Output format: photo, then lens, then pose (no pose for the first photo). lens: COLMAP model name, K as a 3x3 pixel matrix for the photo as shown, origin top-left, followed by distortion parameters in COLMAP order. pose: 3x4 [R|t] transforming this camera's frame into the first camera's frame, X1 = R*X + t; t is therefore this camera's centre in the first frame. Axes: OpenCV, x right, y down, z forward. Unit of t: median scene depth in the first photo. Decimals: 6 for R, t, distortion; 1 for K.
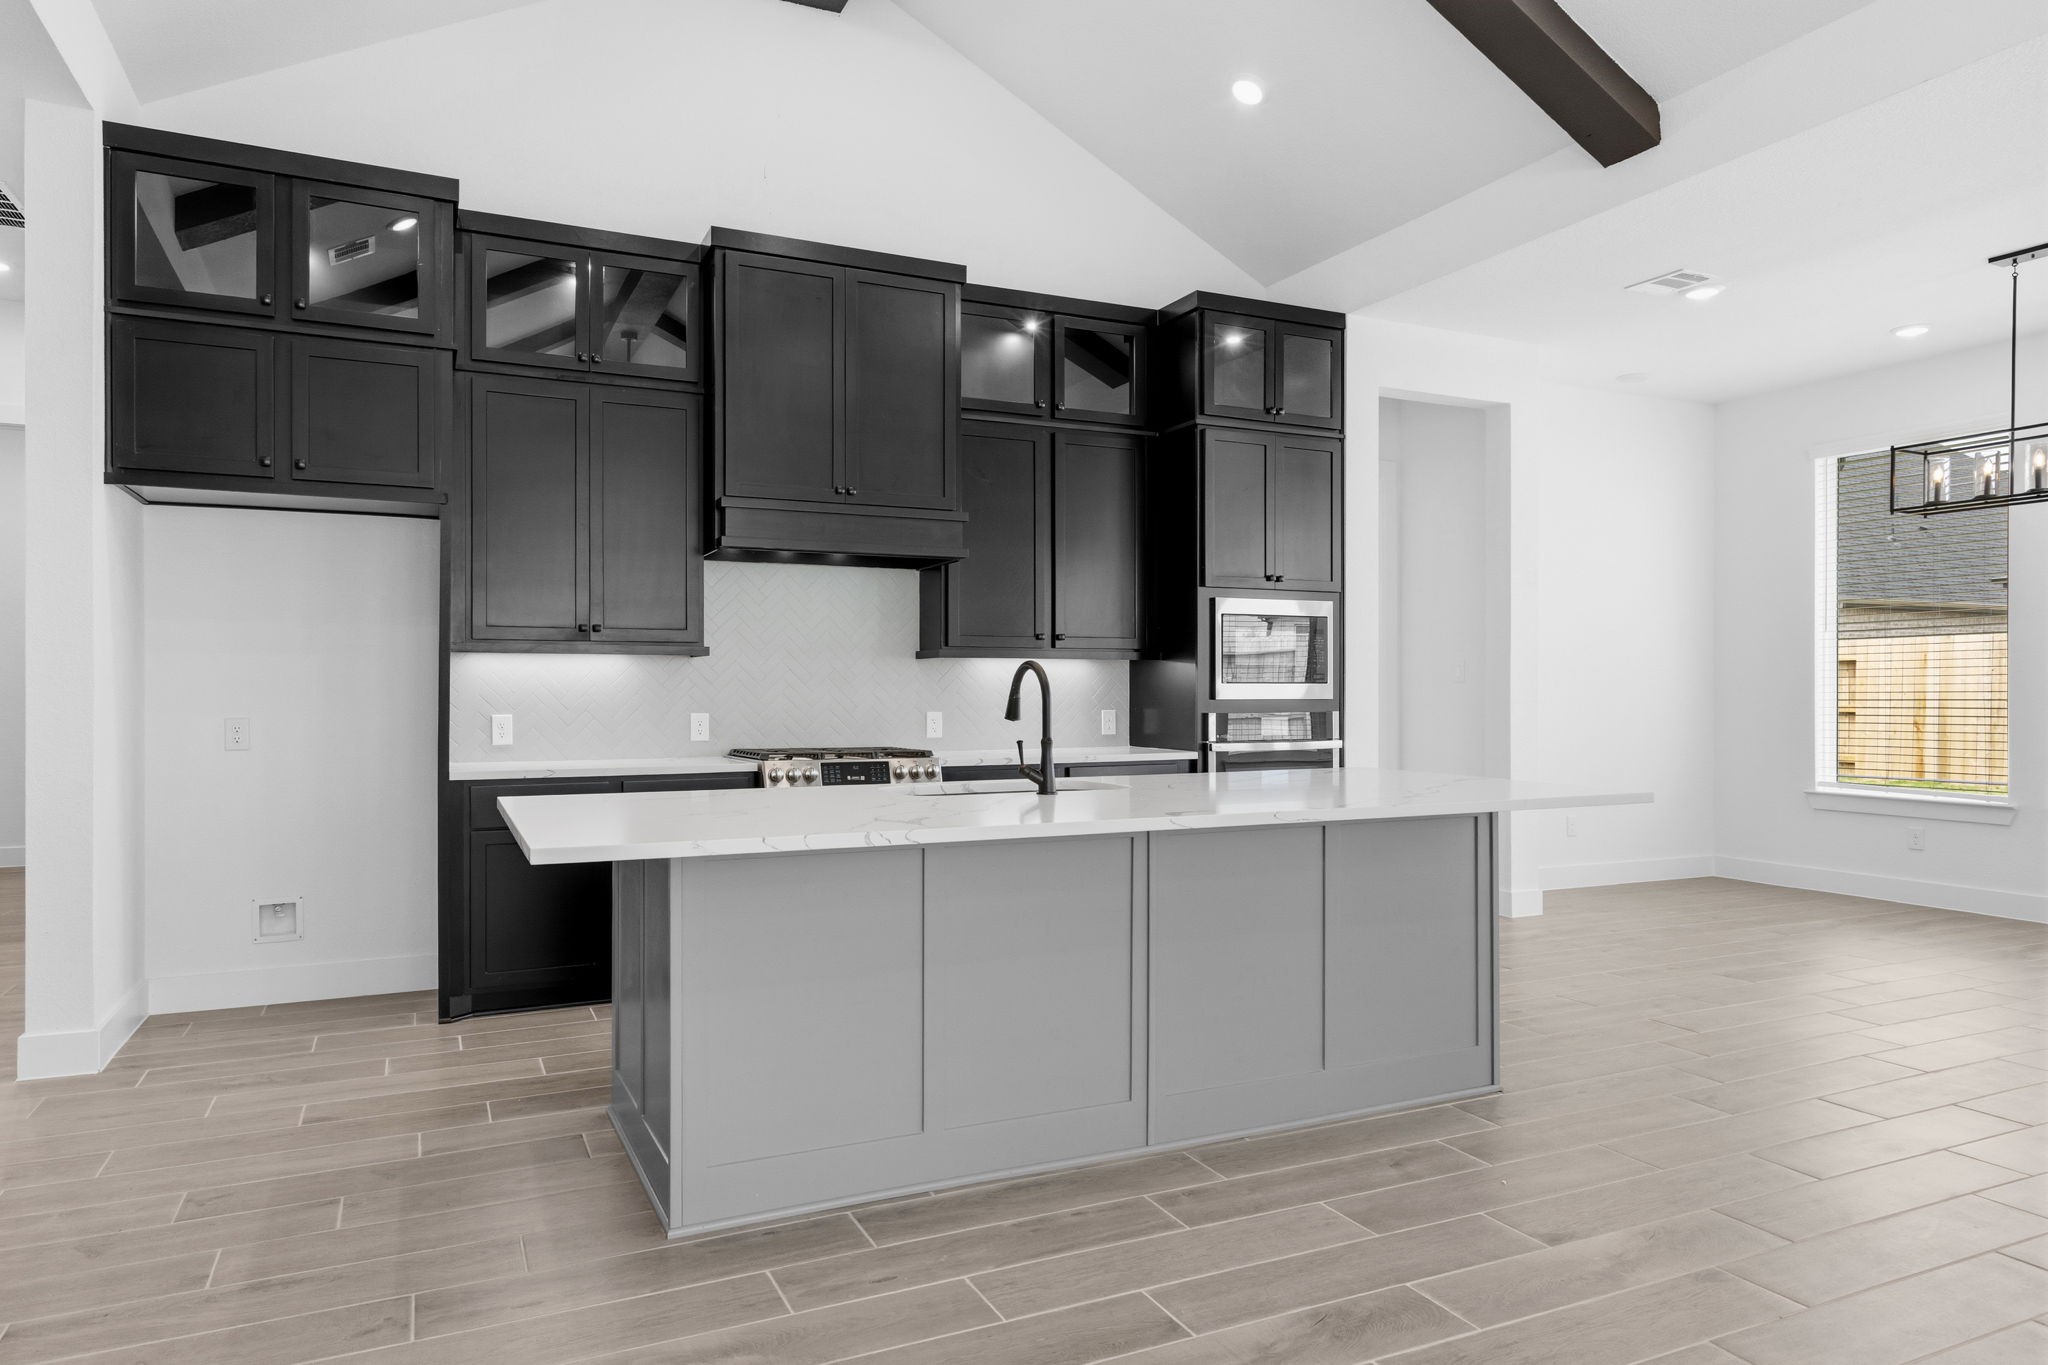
lens RADIAL K [[1271.1, 0, 1017.8], [0, 1271.1, 695.3], [0, 0, 1]] dist [0.002009, -0.001124]
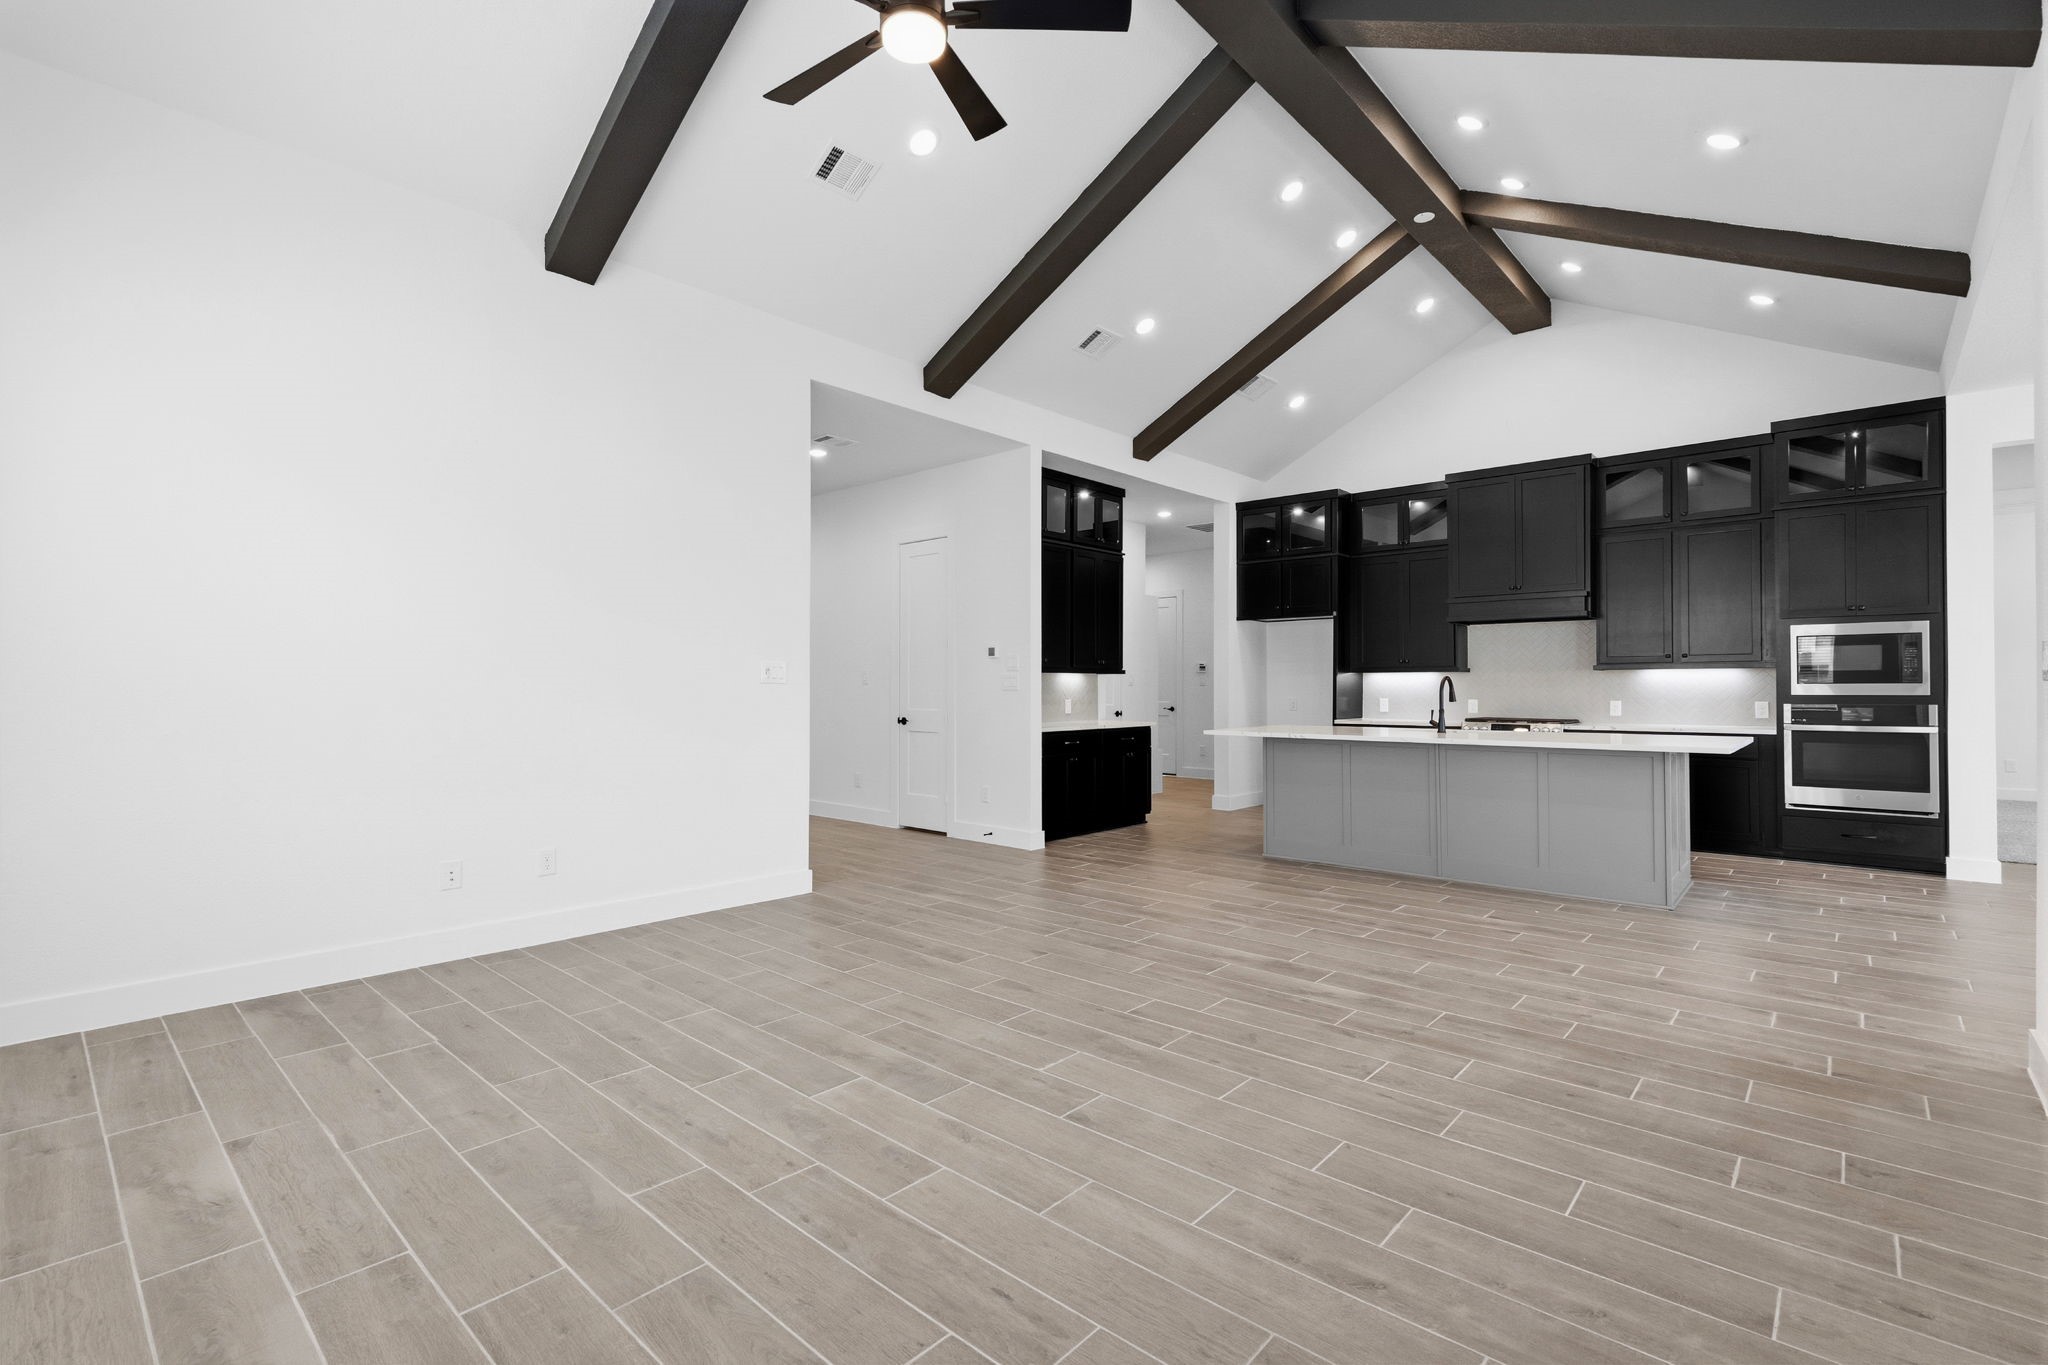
lens RADIAL K [[939.5, 0, 1026.7], [0, 939.5, 681.3], [0, 0, 1]] dist [0.004435, 0.001013]
pose [[0.385931, -0.005673, -0.922510, 0.893501], [-0.000830, 0.999979, -0.006497, -0.004968], [0.922527, 0.003273, 0.385918, -0.258751]]
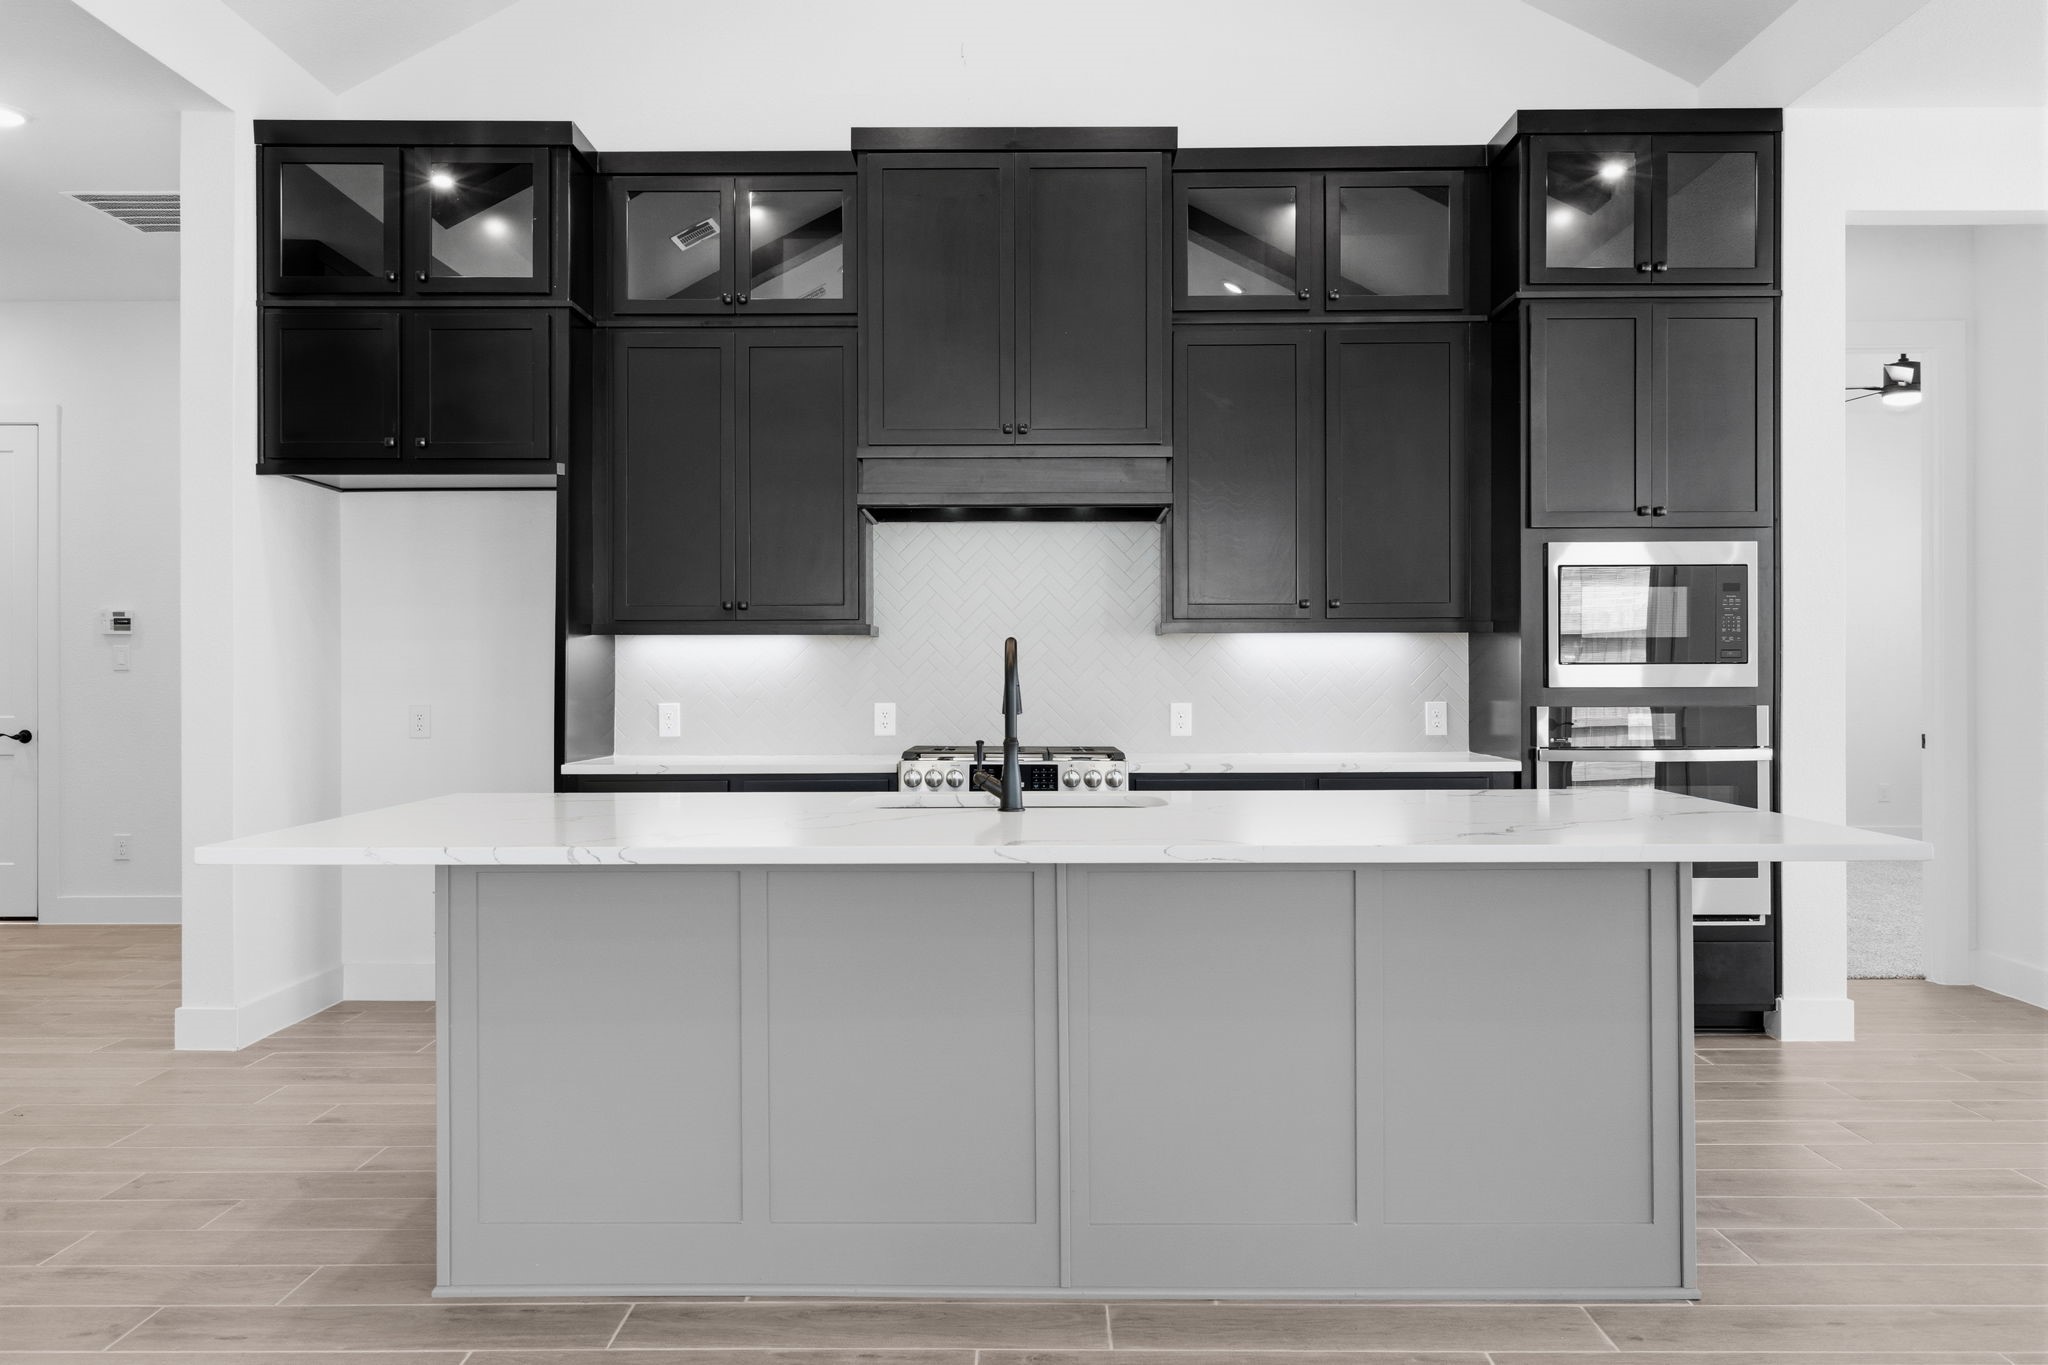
lens RADIAL K [[1562.6, 0, 1031.4], [0, 1562.6, 686.7], [0, 0, 1]] dist [0.010625, -0.011276]
pose [[0.901958, 0.000819, -0.431822, 0.295384], [0.000833, 0.999993, 0.003636, -0.000515], [0.431822, -0.003639, 0.901951, 0.102279]]
